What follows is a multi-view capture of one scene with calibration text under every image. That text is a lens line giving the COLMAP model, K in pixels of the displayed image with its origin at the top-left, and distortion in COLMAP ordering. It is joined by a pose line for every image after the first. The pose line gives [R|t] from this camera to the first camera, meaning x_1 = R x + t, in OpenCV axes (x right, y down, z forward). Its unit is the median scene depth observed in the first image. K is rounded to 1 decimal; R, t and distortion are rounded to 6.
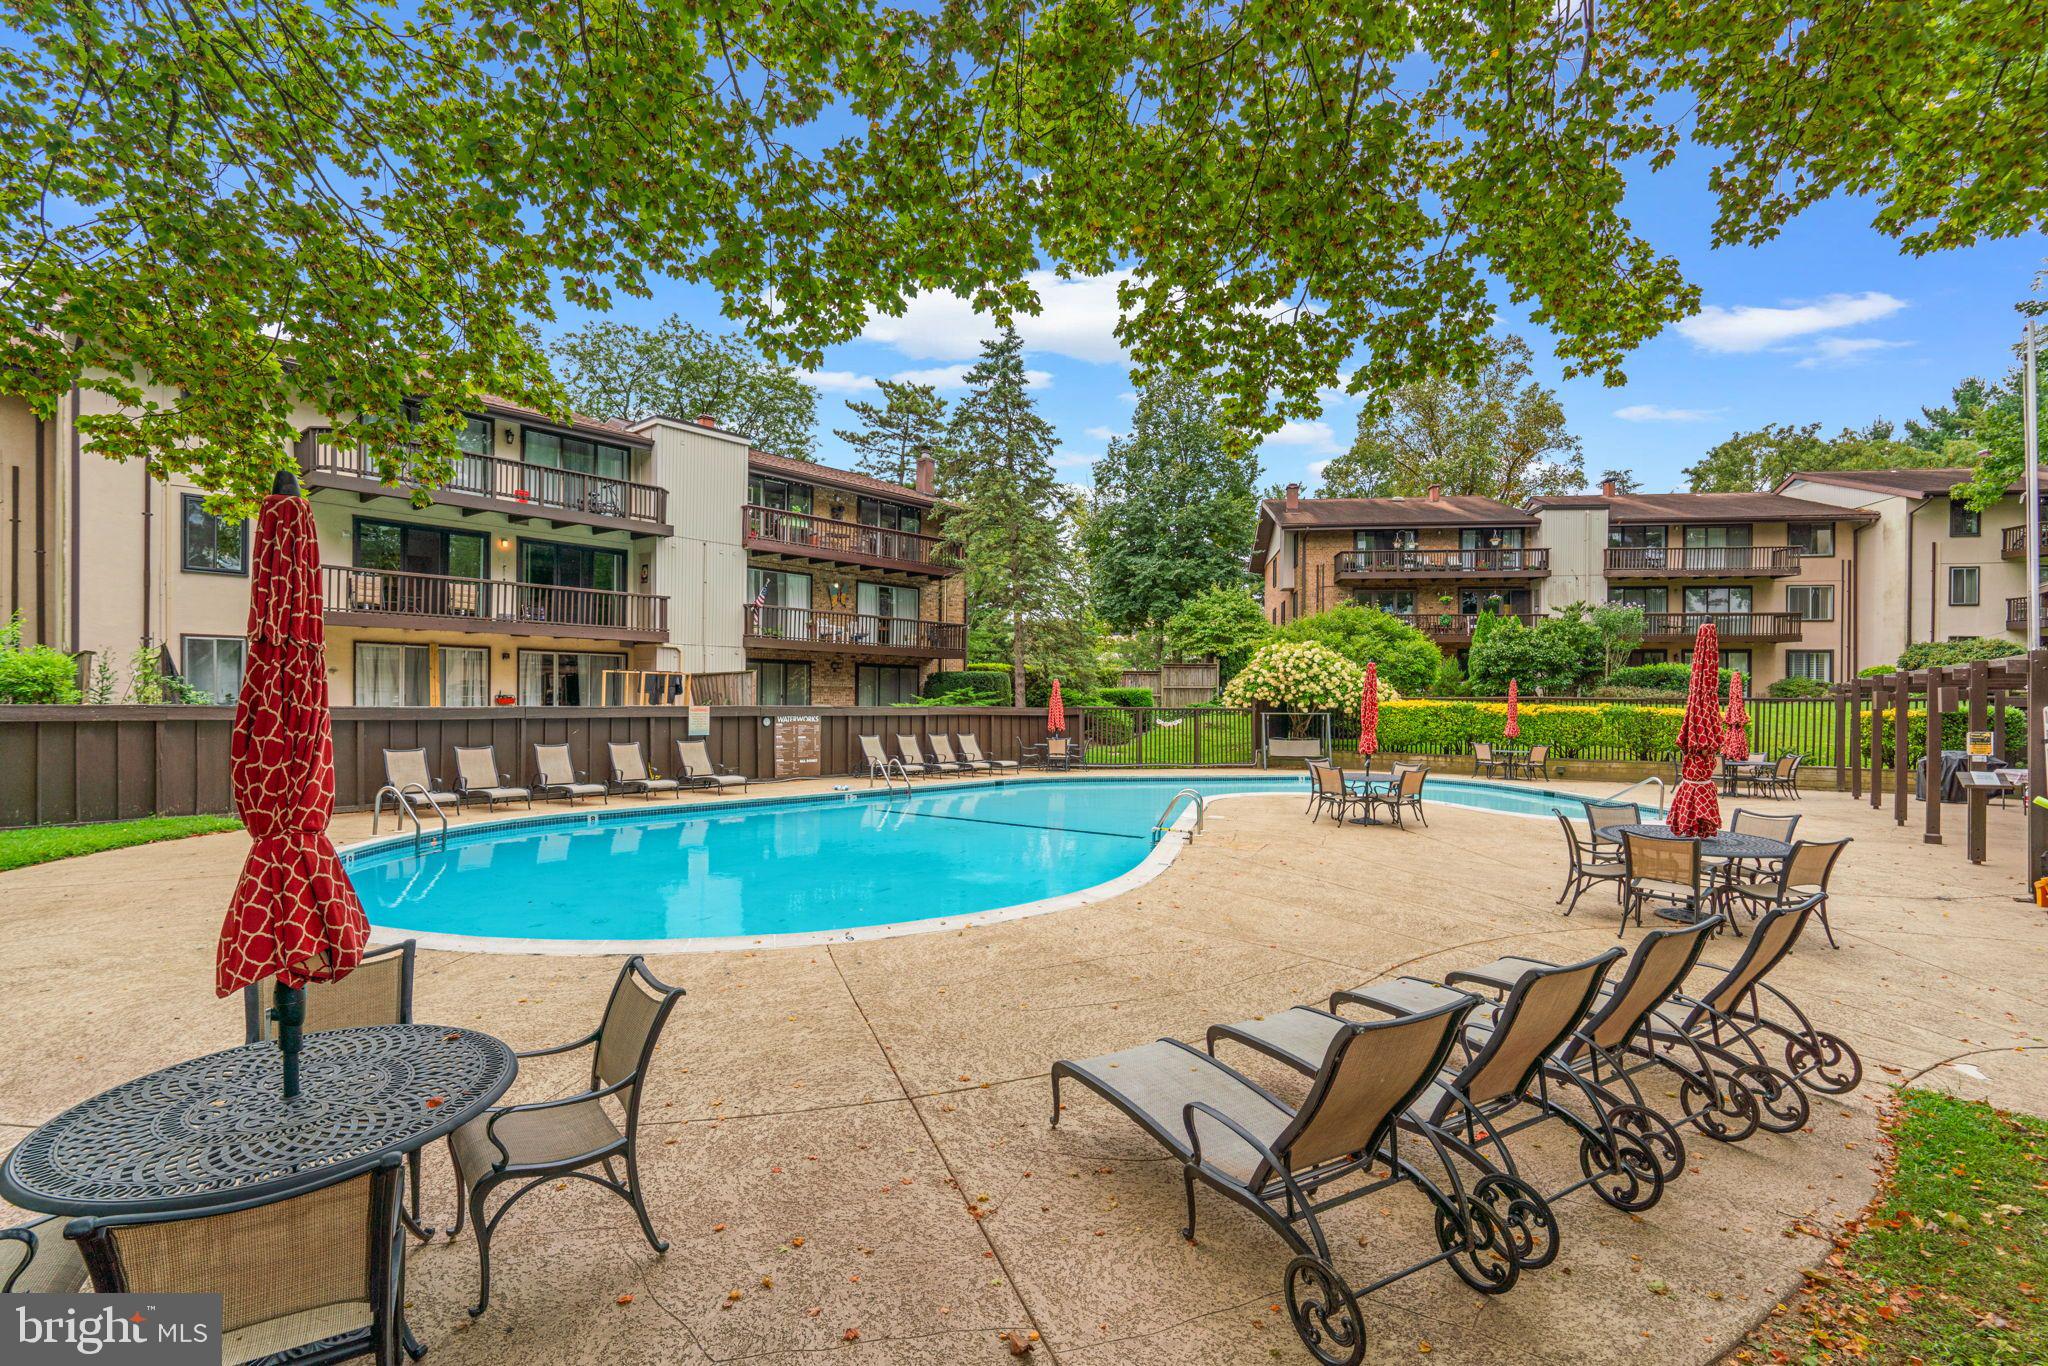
lens RADIAL K [[922.5, 0, 1020.4], [0, 922.5, 700.0], [0, 0, 1]] dist [-0.003666, 0.000858]
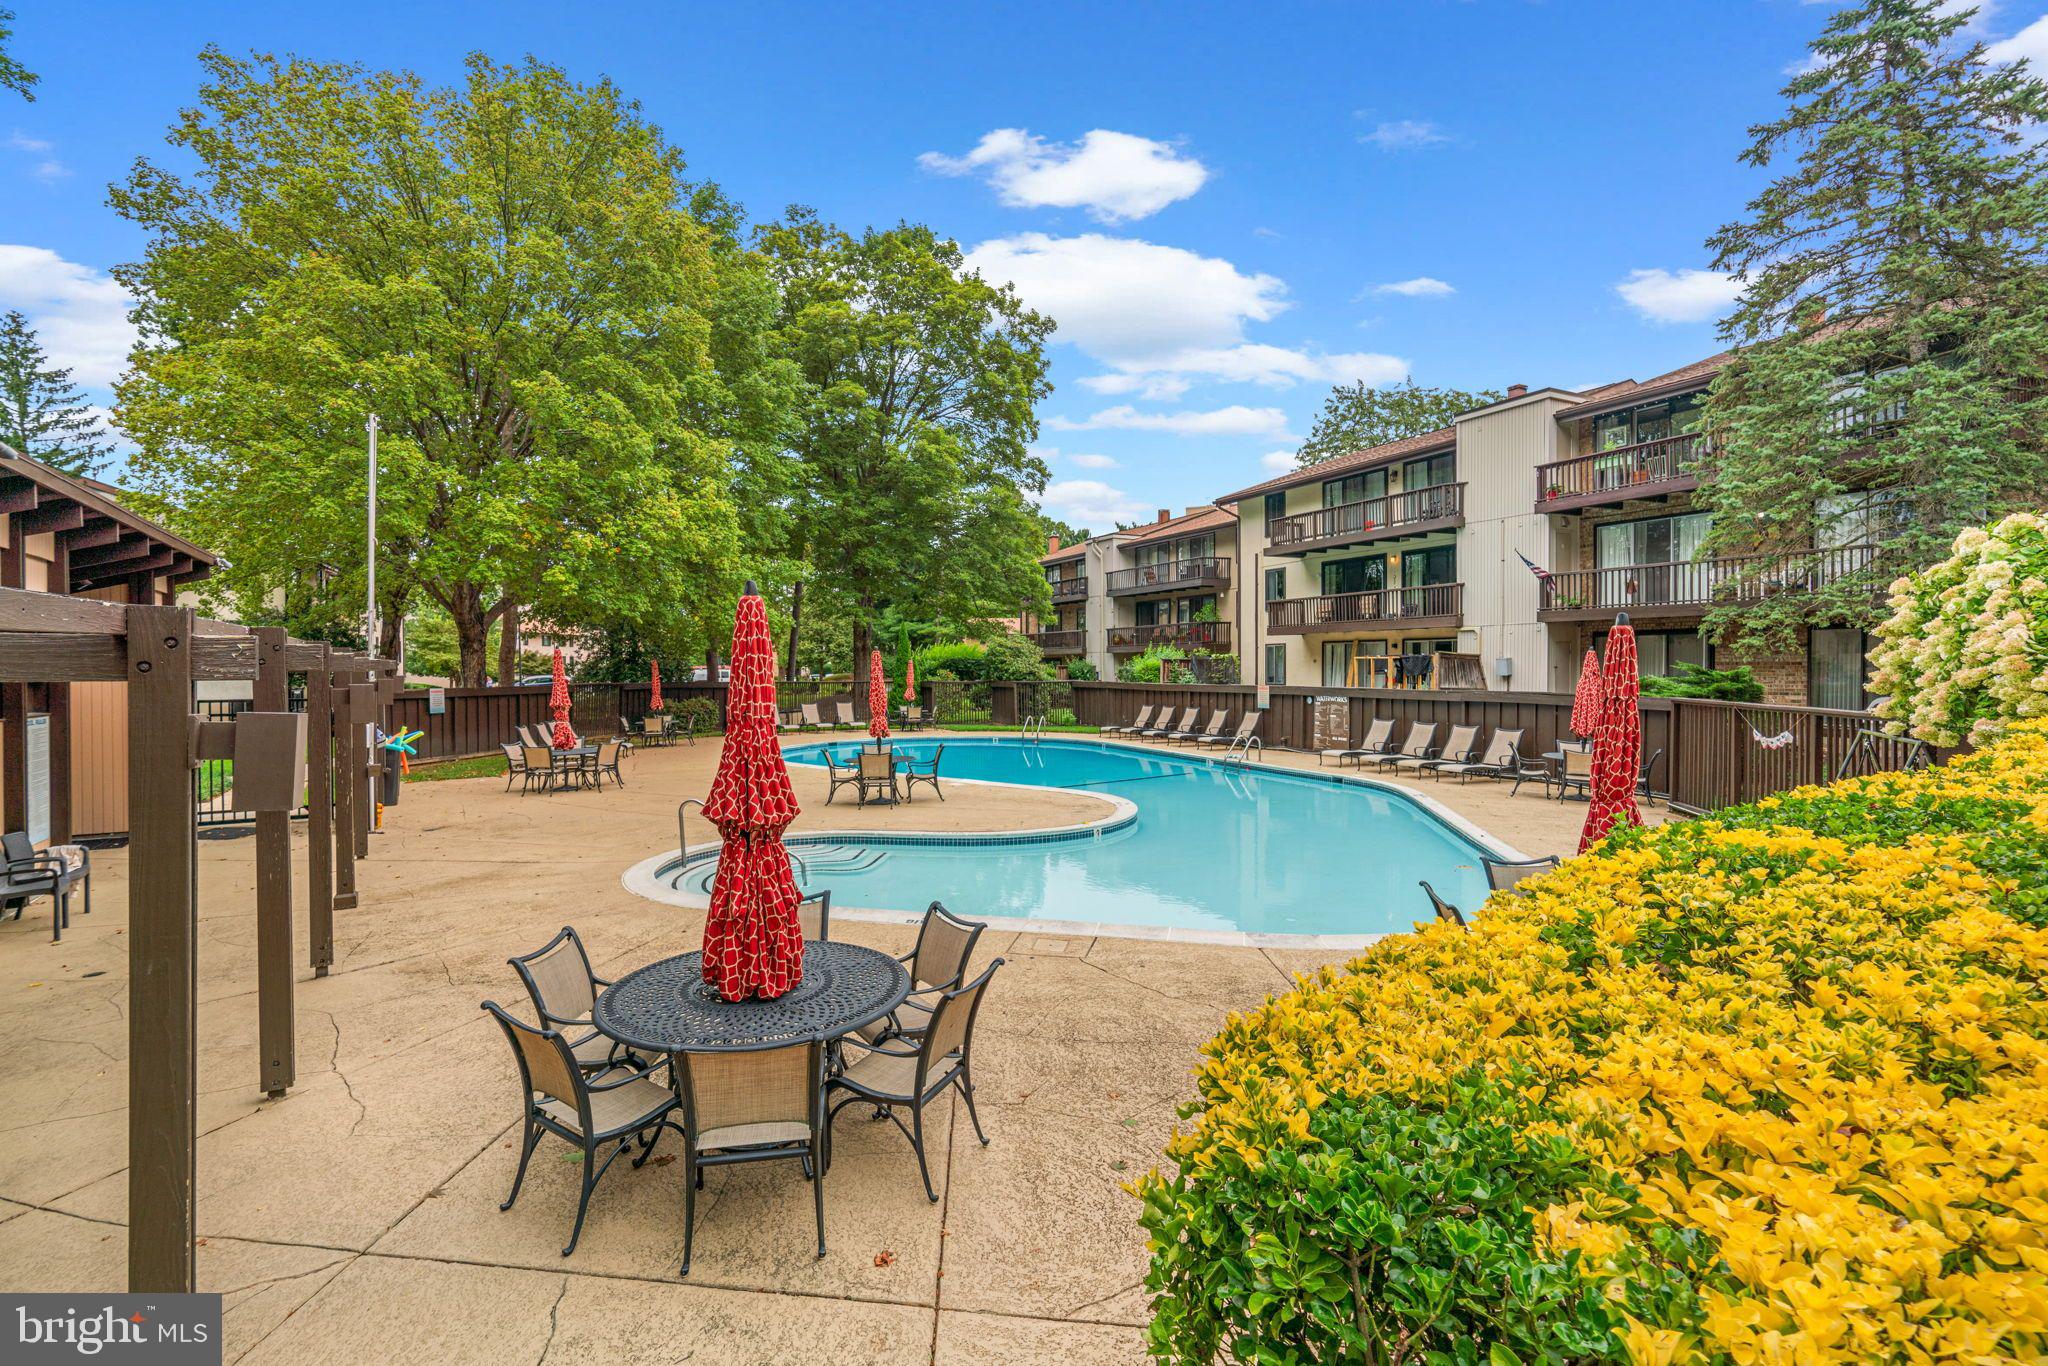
lens RADIAL K [[928.6, 0, 1024.0], [0, 928.6, 683.0], [0, 0, 1]] dist [-0.000864, 0.001193]
pose [[-0.352574, 0.009432, -0.935737, 0.855507], [-0.000103, 0.999949, 0.010118, -0.009031], [0.935784, 0.003664, -0.352555, 0.978853]]
